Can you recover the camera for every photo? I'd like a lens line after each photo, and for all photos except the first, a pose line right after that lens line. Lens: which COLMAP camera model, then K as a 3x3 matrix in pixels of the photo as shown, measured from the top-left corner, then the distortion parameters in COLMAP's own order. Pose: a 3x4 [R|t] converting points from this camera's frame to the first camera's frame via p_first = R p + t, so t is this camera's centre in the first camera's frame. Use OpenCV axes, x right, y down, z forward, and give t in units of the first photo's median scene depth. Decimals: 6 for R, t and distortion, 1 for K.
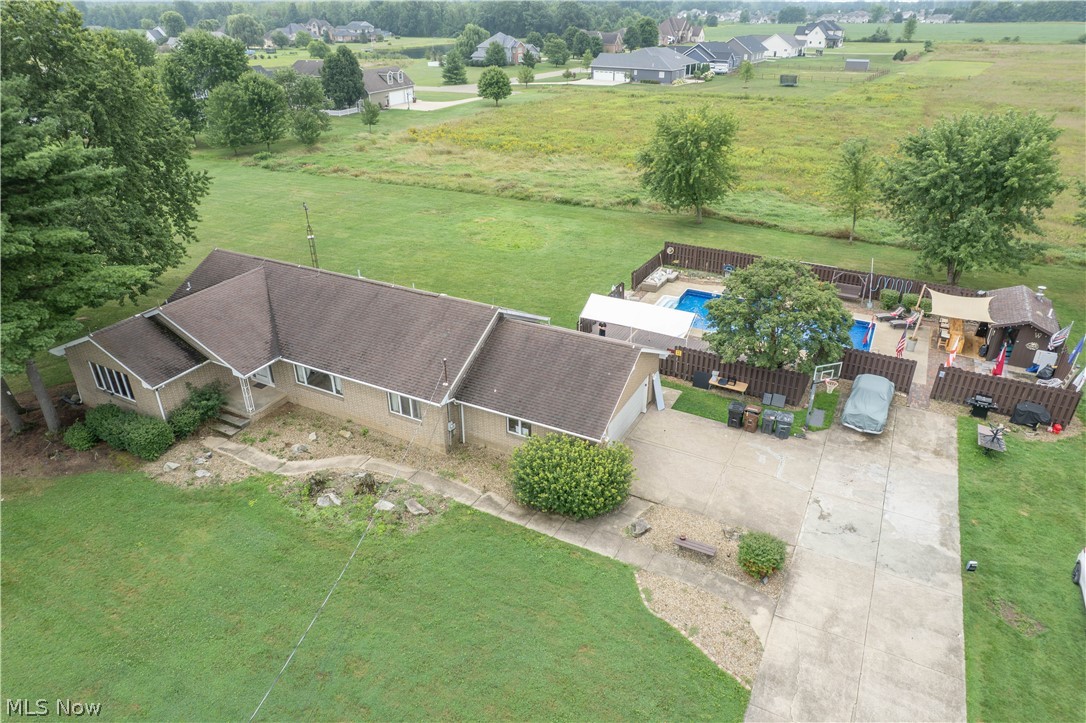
lens RADIAL K [[692.1, 0, 543.0], [0, 692.1, 361.5], [0, 0, 1]] dist [-0.081773, 0.071686]
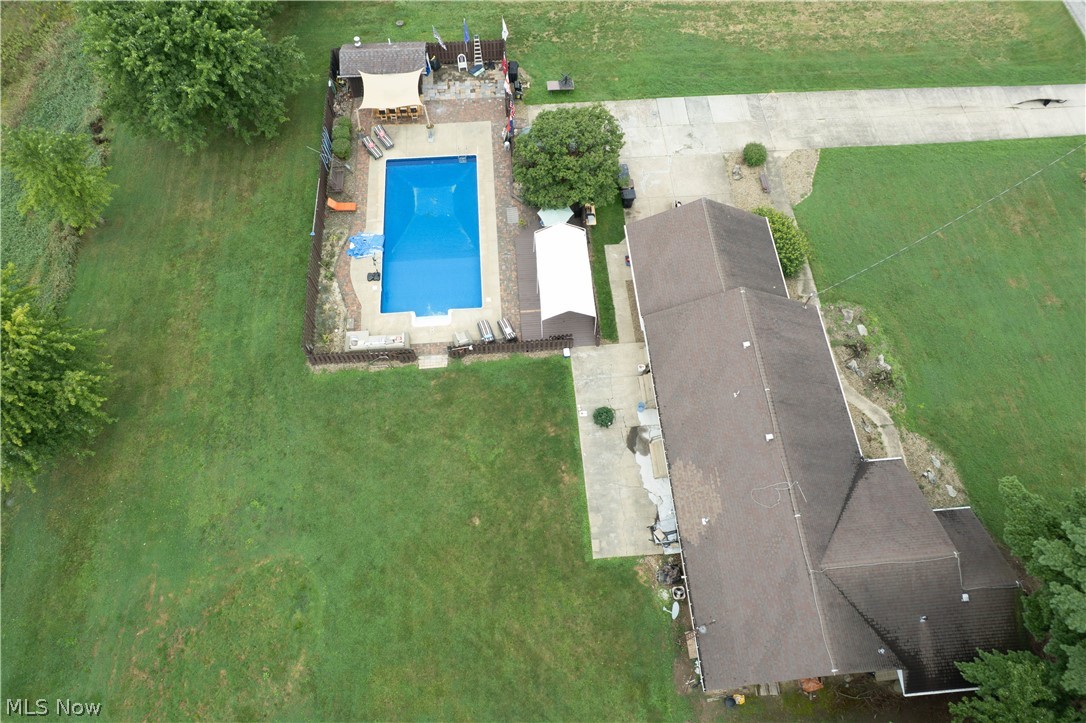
lens RADIAL K [[728.4, 0, 543.0], [0, 728.4, 361.5], [0, 0, 1]] dist [-0.055321, 0.003595]
pose [[-0.535486, -0.749616, 0.389012, -0.436374], [0.384295, 0.193893, 0.902620, -1.234870], [-0.752045, 0.632836, 0.184247, 1.065630]]
